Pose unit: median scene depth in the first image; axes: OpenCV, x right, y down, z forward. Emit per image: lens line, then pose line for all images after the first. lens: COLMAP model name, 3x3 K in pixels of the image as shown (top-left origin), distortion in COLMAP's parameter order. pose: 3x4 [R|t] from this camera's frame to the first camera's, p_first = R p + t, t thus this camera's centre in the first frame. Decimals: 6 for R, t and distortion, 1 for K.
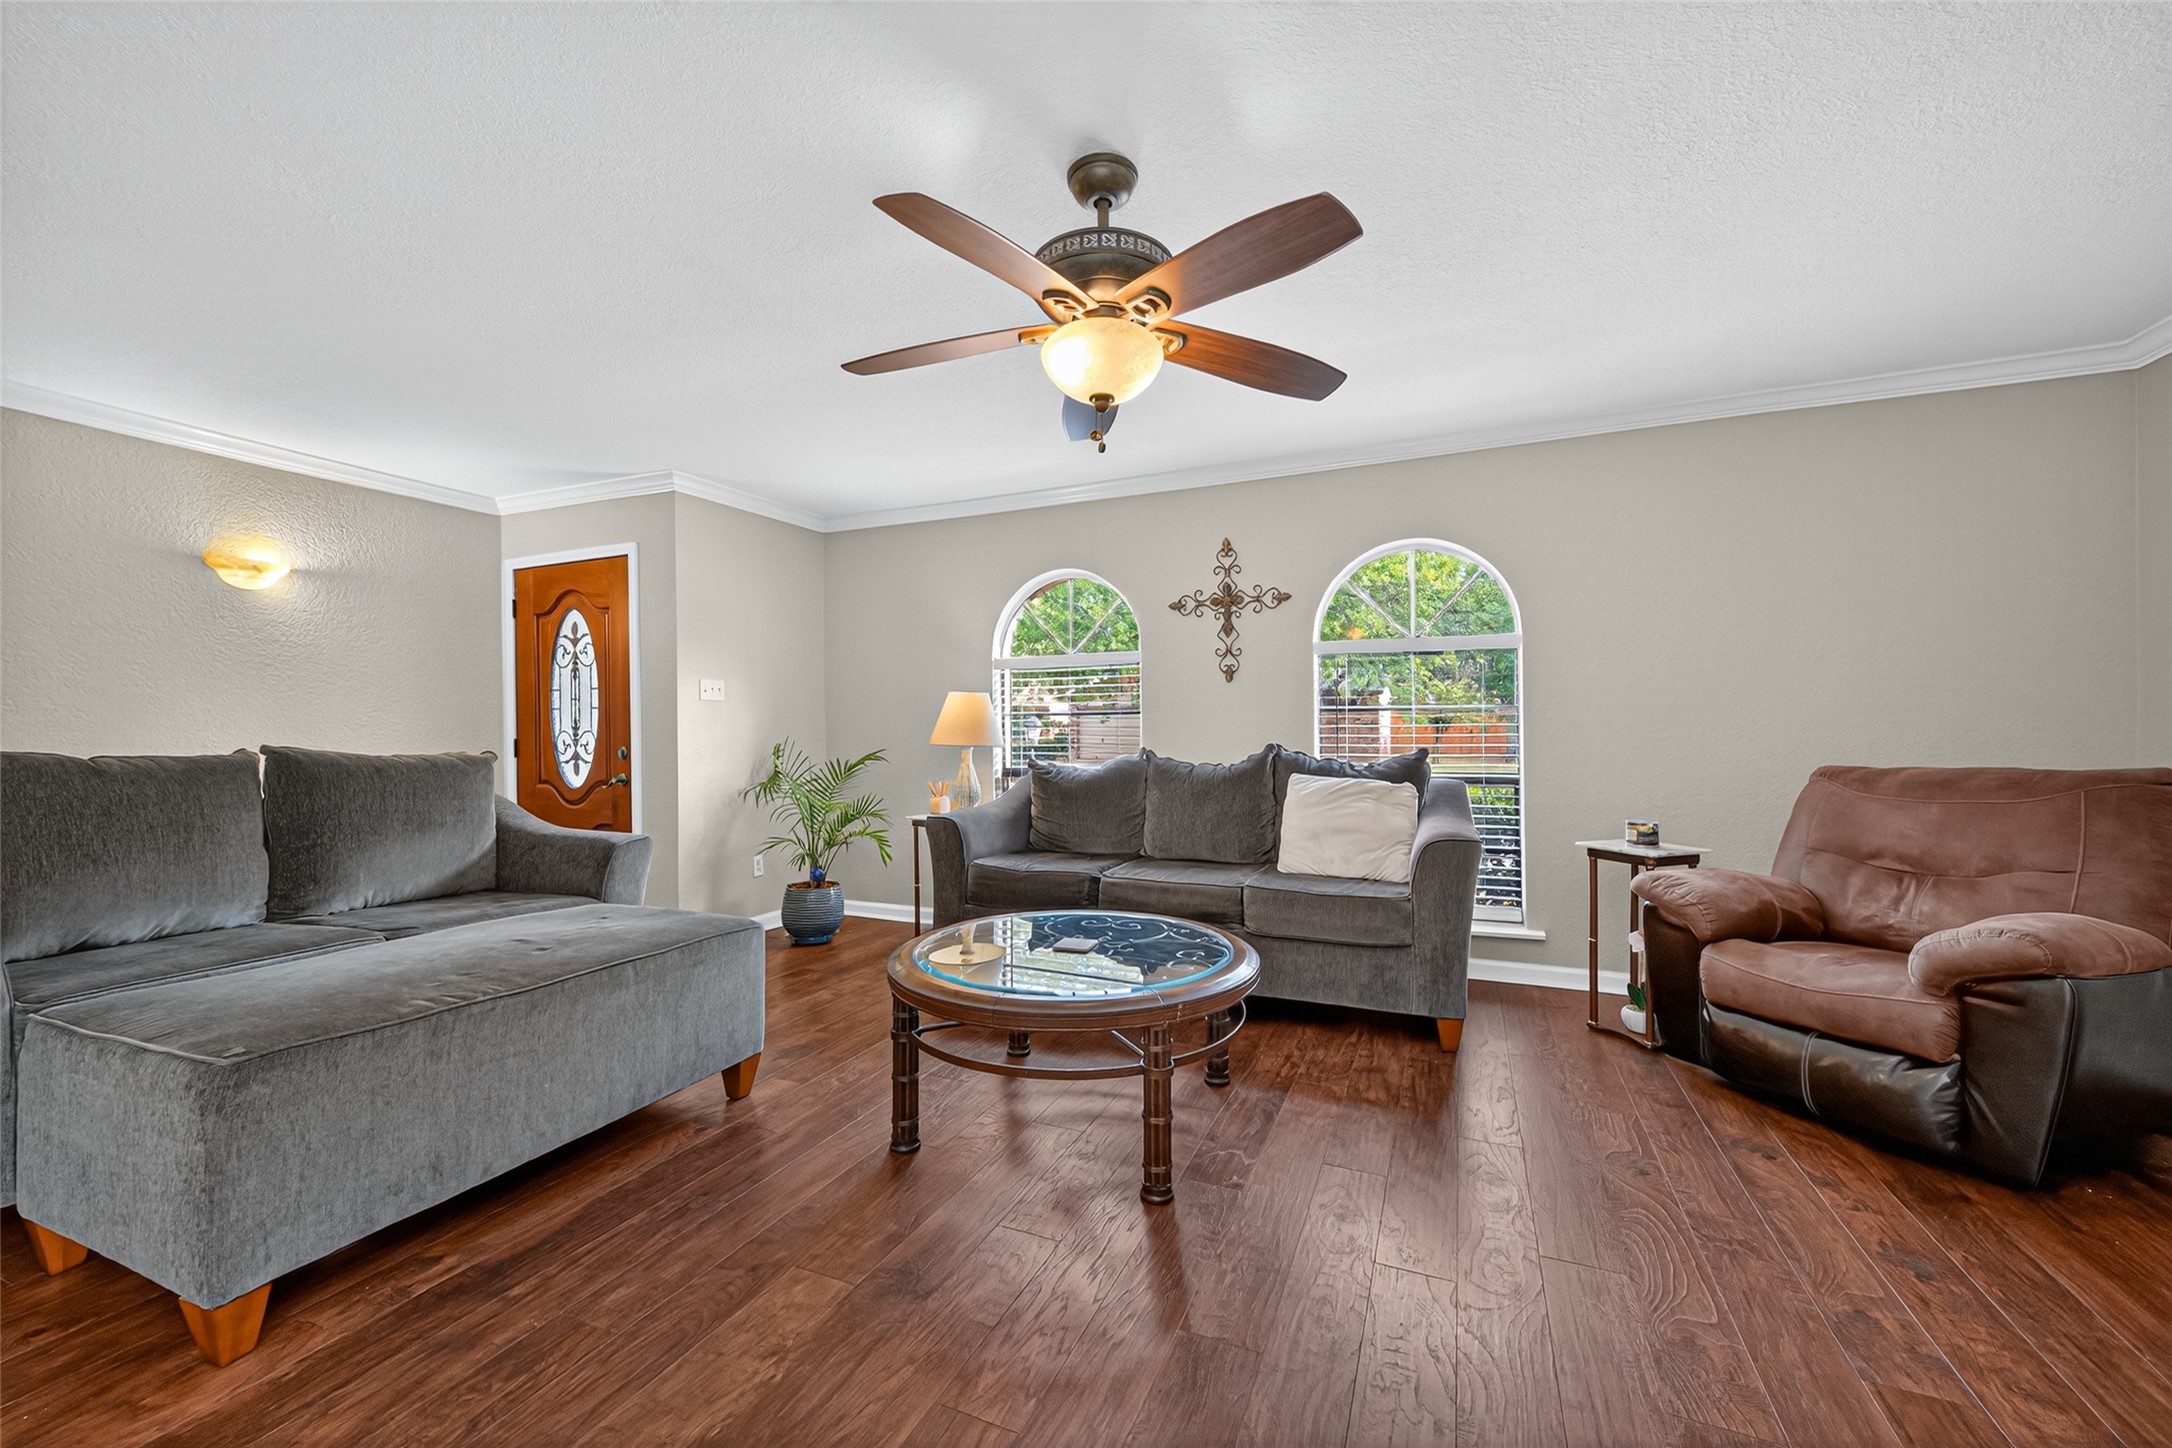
lens RADIAL K [[849.2, 0, 1092.8], [0, 849.2, 717.2], [0, 0, 1]] dist [0.001791, -0.000782]
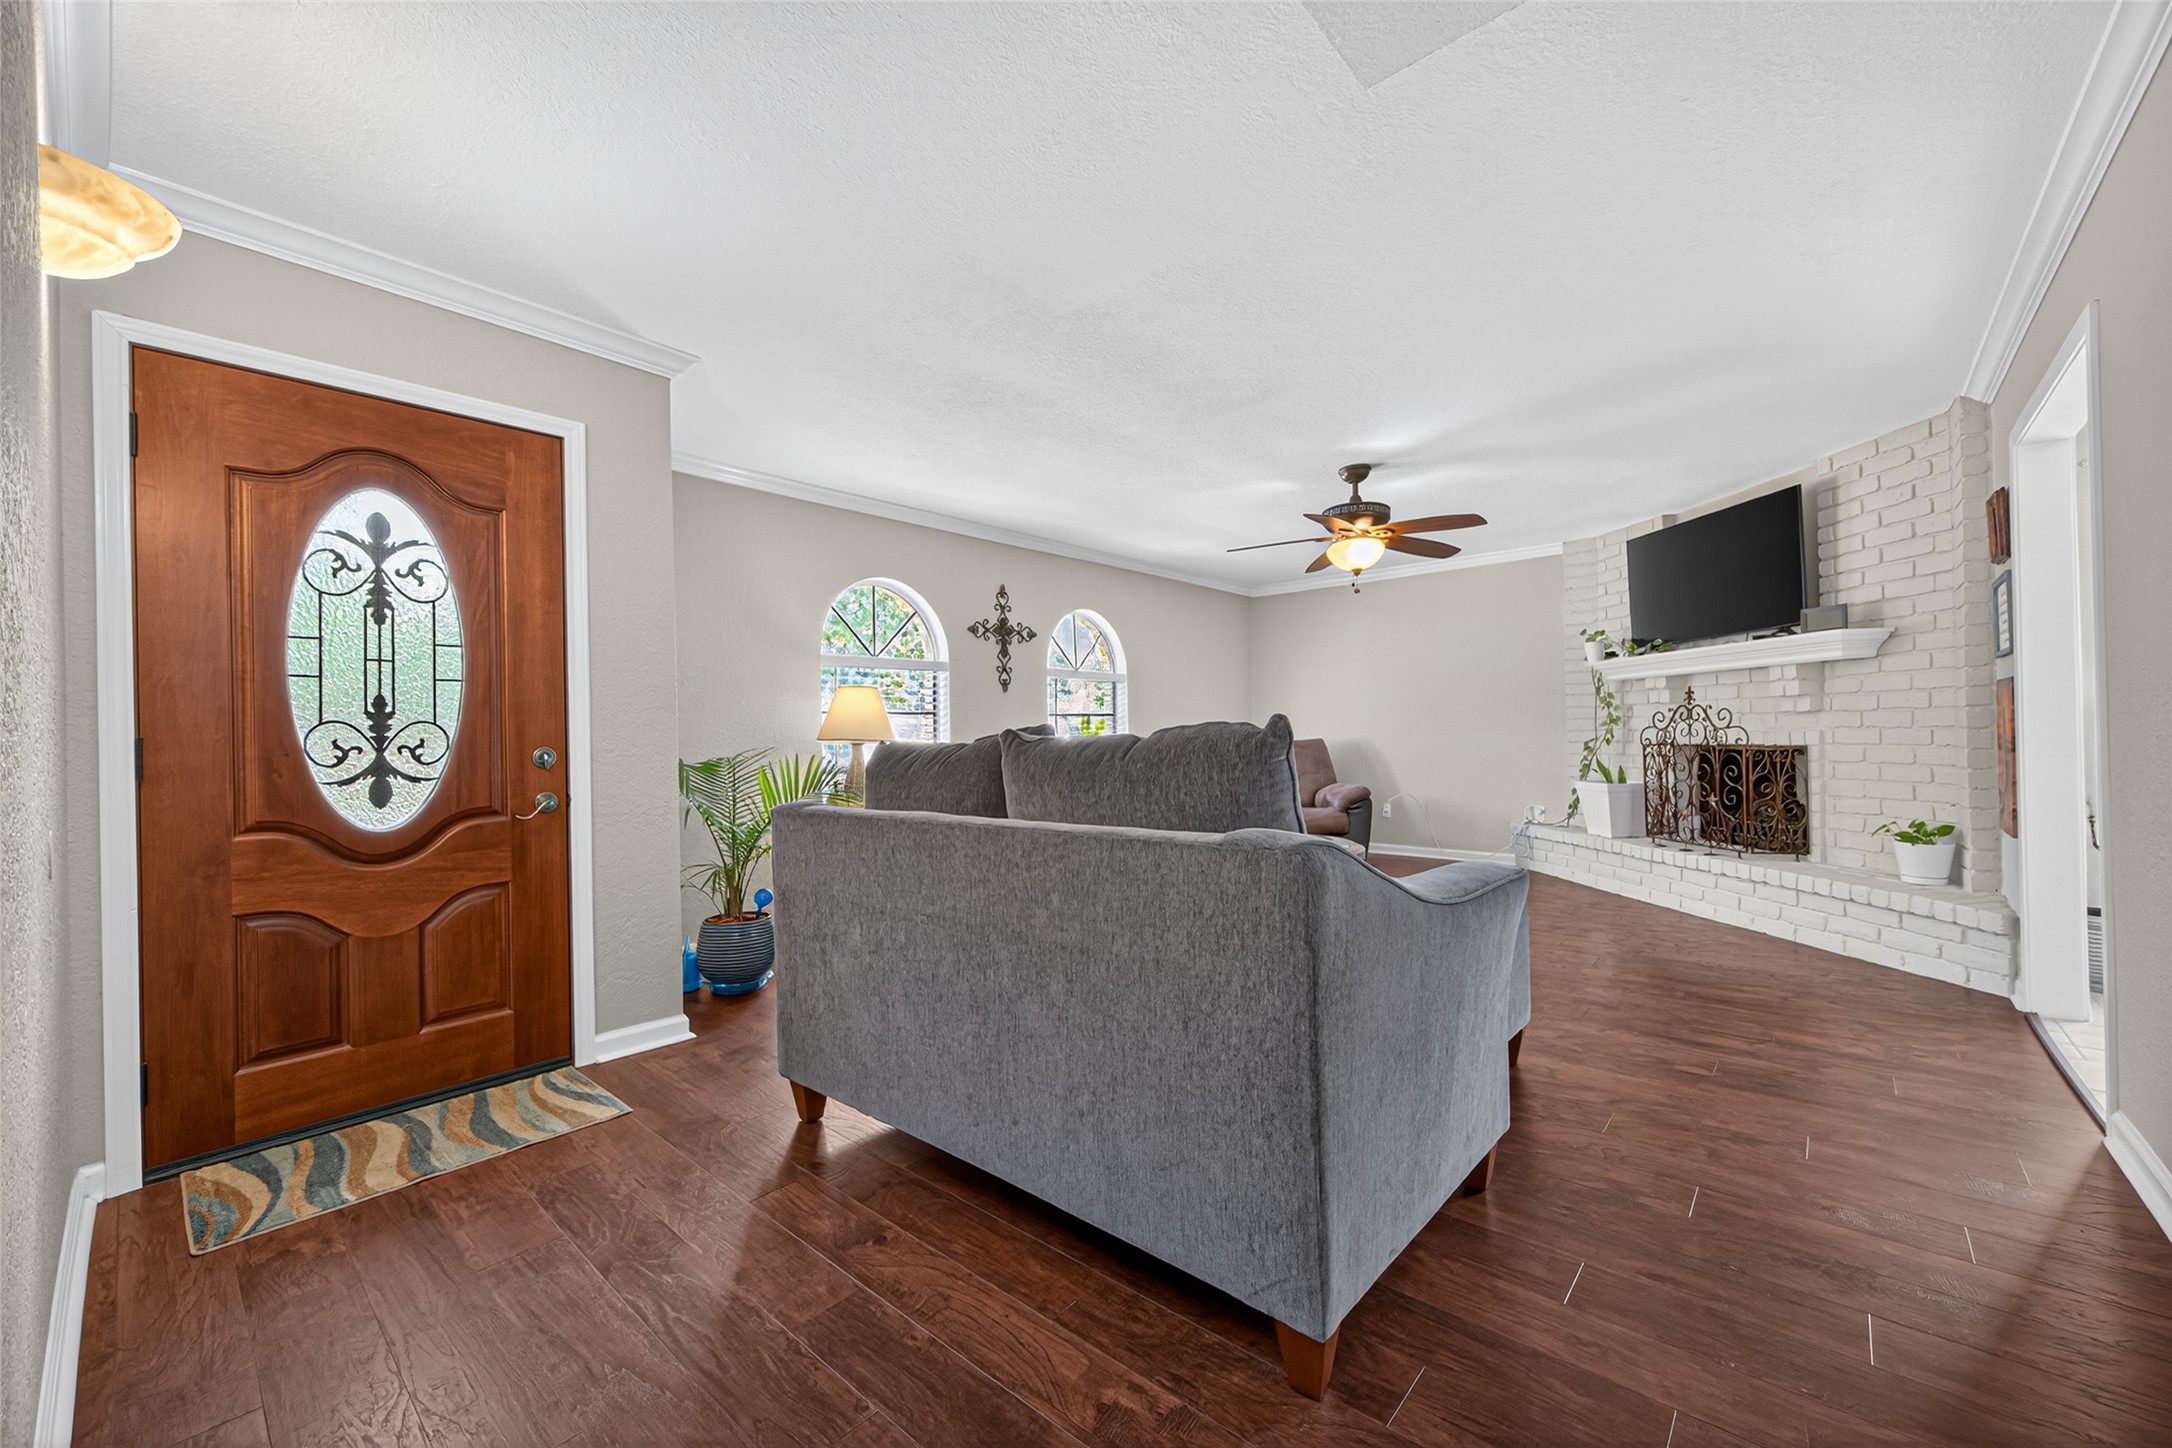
lens RADIAL K [[832.1, 0, 1080.5], [0, 832.1, 736.0], [0, 0, 1]] dist [-0.000656, -0.000220]
pose [[0.312975, -0.002354, 0.949758, -1.285201], [-0.006393, 0.999969, 0.004586, 0.026912], [-0.949740, -0.007507, 0.312950, 0.574266]]
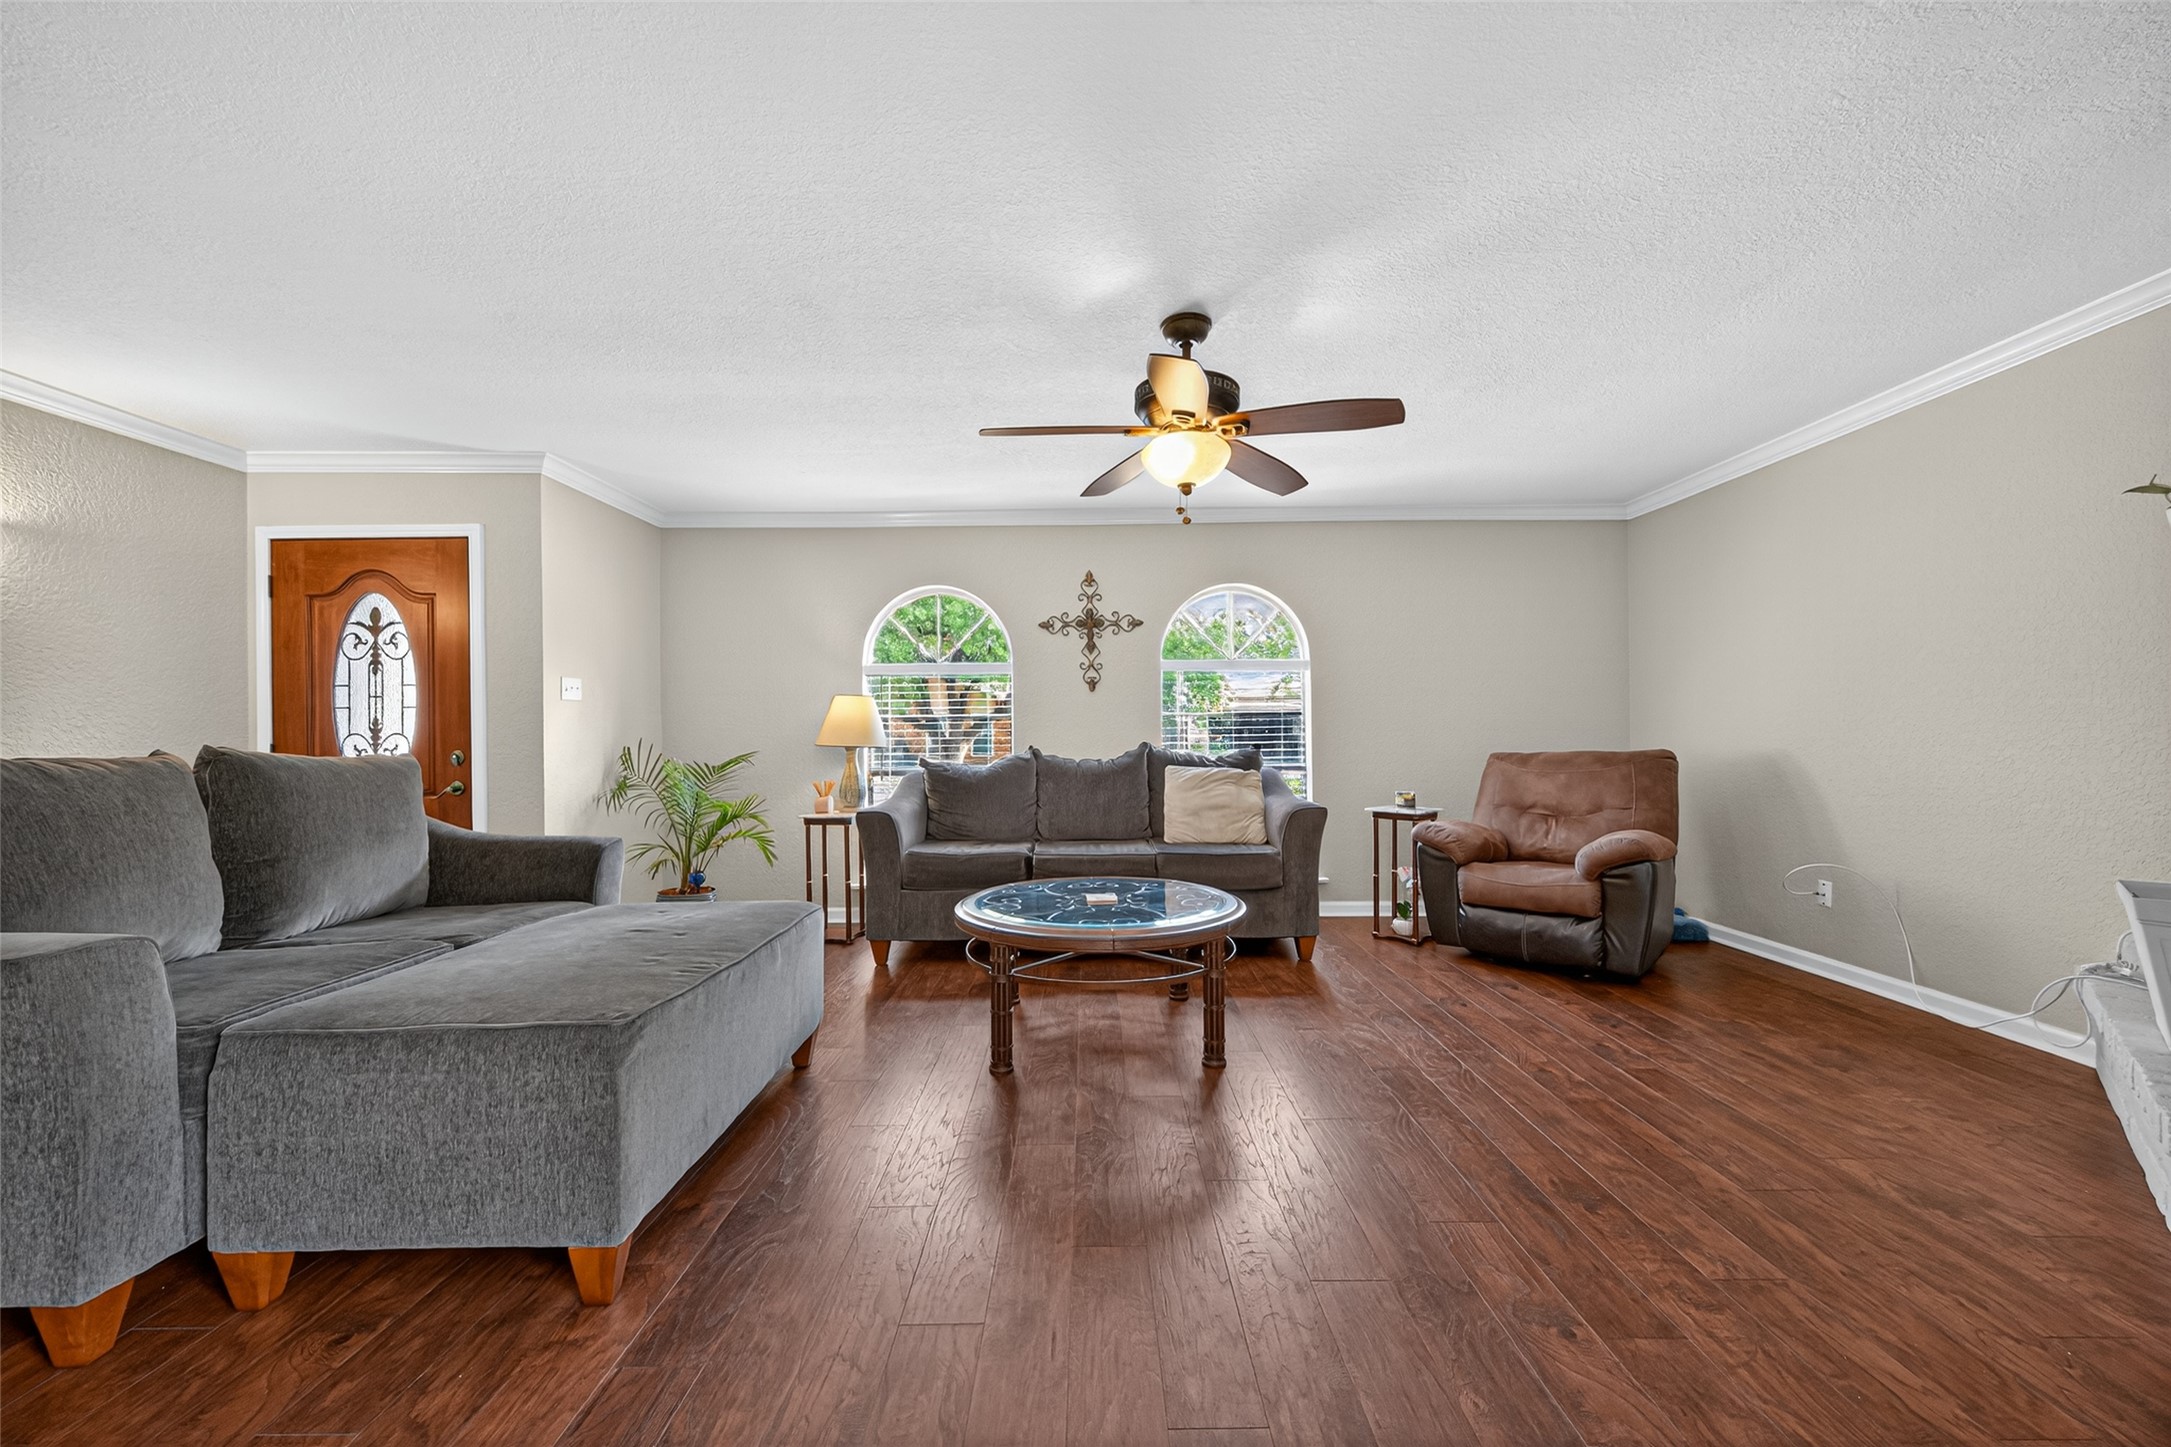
lens RADIAL K [[848.8, 0, 1092.3], [0, 848.8, 716.7], [0, 0, 1]] dist [0.001791, -0.000782]
pose [[0.914980, 0.006786, 0.403441, -0.389126], [-0.002543, 0.999936, -0.011052, 0.008977], [-0.403490, 0.009086, 0.914939, -0.111076]]
